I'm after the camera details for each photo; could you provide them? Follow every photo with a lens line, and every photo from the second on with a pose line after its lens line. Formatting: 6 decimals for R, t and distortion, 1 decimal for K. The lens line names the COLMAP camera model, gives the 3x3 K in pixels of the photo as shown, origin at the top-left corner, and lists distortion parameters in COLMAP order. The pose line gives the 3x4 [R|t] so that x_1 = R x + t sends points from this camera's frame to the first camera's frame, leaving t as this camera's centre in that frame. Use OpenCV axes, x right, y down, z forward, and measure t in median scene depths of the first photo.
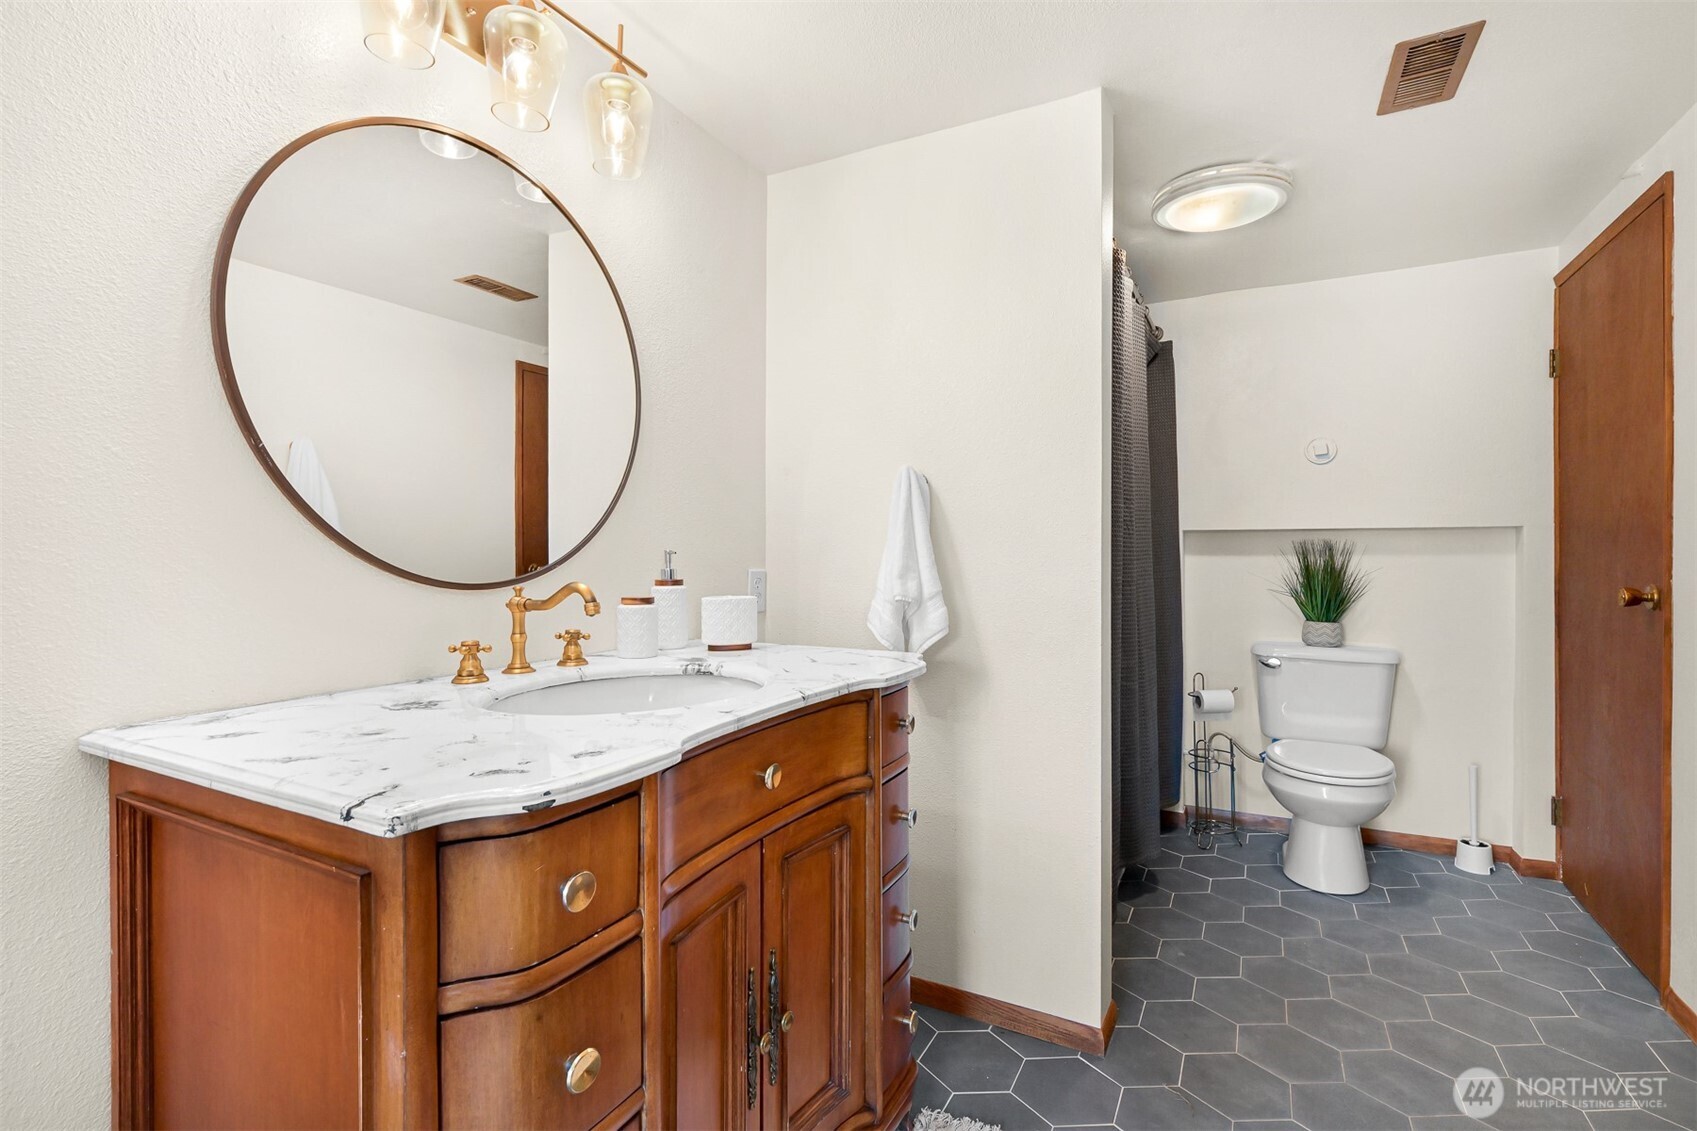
lens RADIAL K [[779.6, 0, 856.8], [0, 779.6, 560.2], [0, 0, 1]] dist [-0.002347, -0.000187]
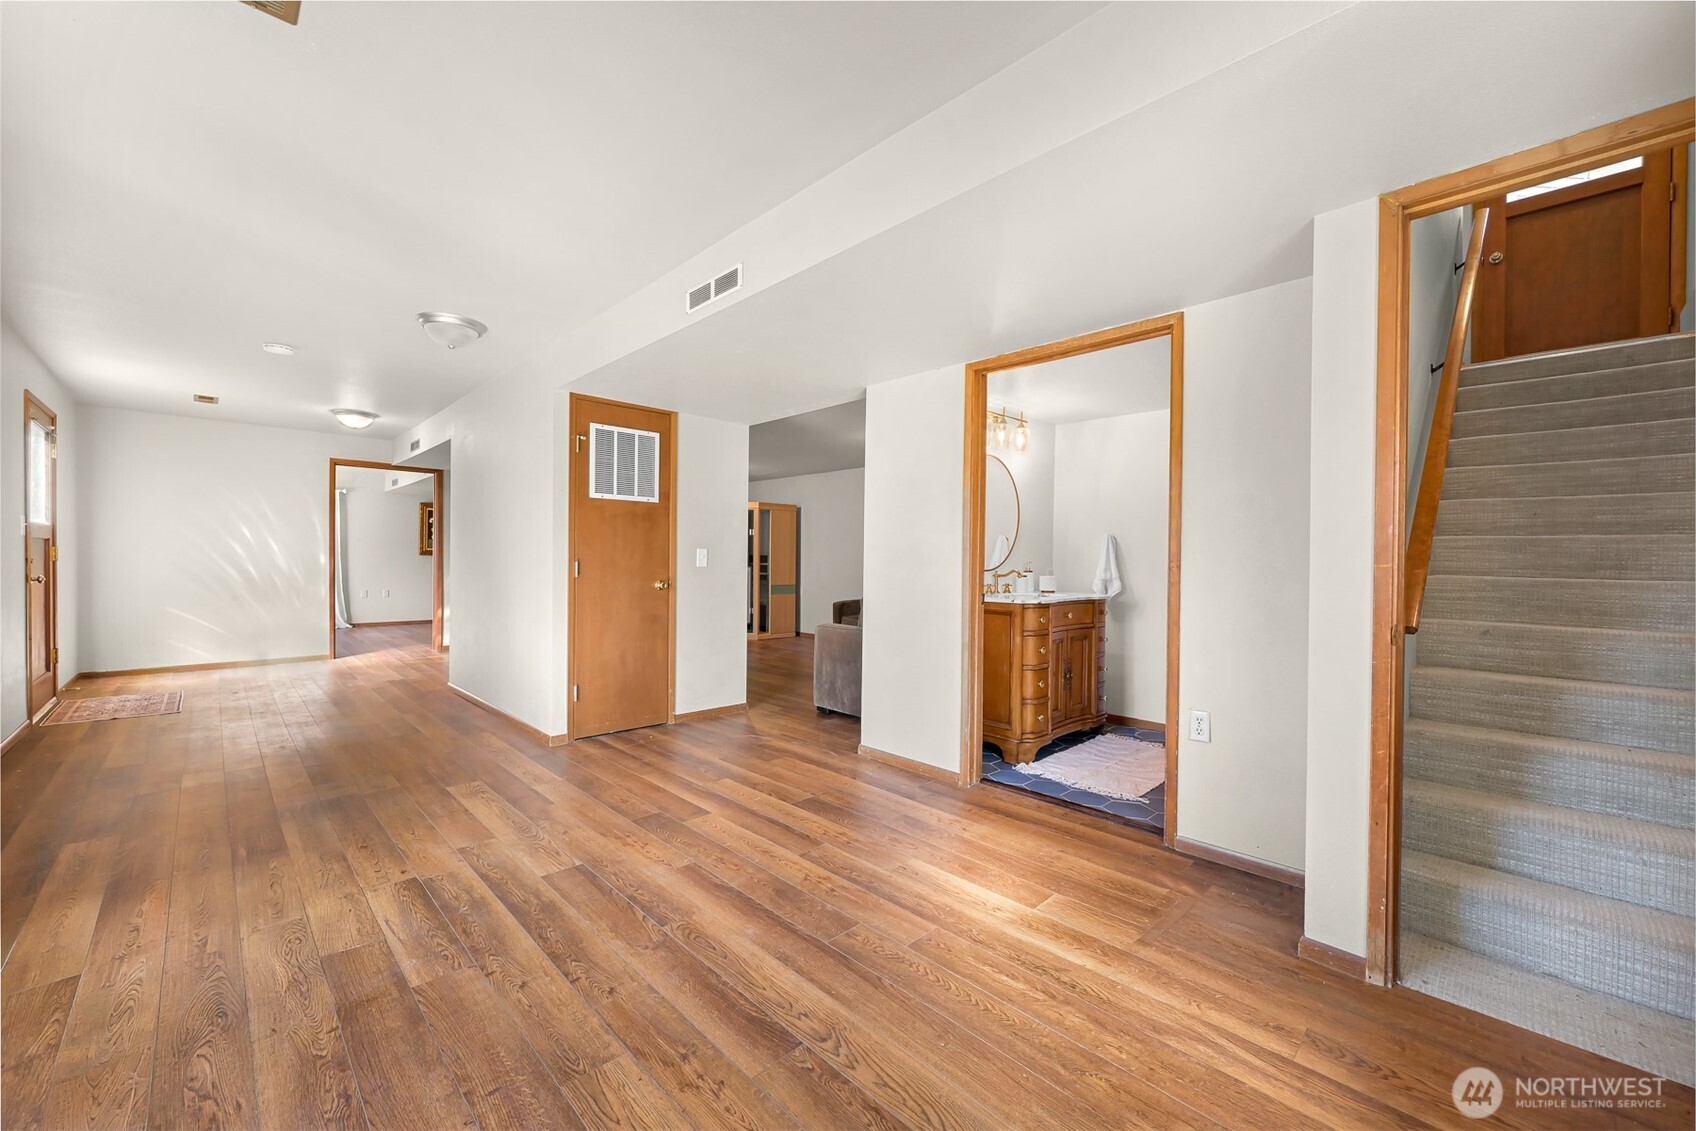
lens RADIAL K [[664.8, 0, 848.0], [0, 664.8, 565.5], [0, 0, 1]] dist [-0.000053, 0.000229]
pose [[0.950413, 0.016667, -0.310543, -0.098217], [-0.020842, 0.999731, -0.010129, 0.050505], [0.310291, 0.016099, 0.950505, -1.955135]]
